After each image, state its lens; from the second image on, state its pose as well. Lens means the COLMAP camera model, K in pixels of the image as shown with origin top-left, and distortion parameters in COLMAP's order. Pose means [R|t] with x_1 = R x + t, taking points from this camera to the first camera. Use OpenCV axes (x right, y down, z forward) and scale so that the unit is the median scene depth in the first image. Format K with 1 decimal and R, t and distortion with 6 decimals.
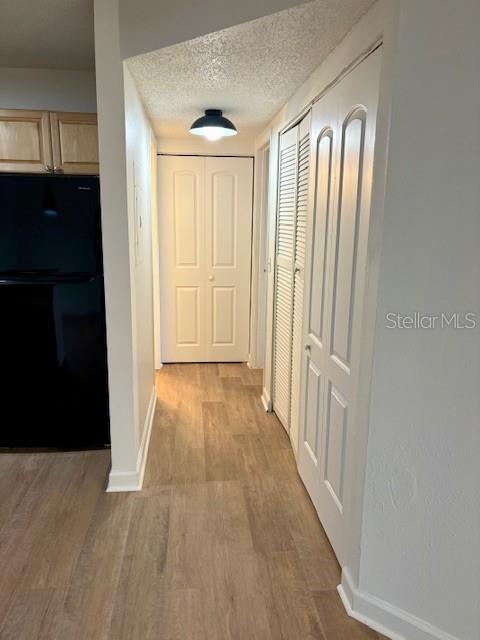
lens RADIAL K [[487.4, 0, 267.0], [0, 487.4, 328.3], [0, 0, 1]] dist [-0.005425, 0.006096]
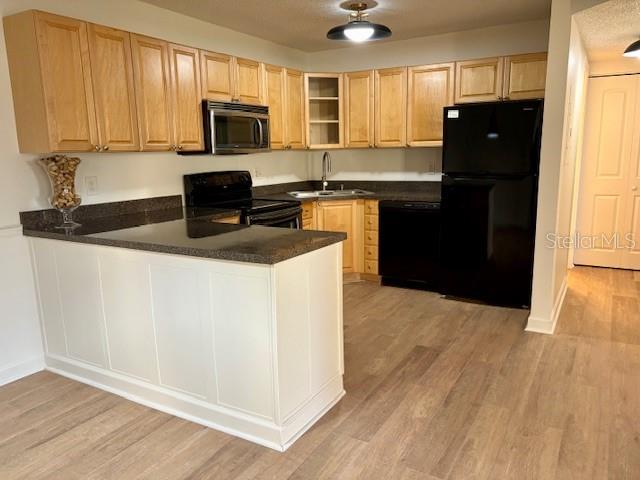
lens RADIAL K [[487.4, 0, 319.7], [0, 487.4, 234.4], [0, 0, 1]] dist [-0.005425, 0.006096]
pose [[0.768864, 0.073561, -0.635166, 0.061747], [-0.101018, 0.994859, -0.007063, 0.120803], [0.631382, 0.069594, 0.772343, -0.369669]]
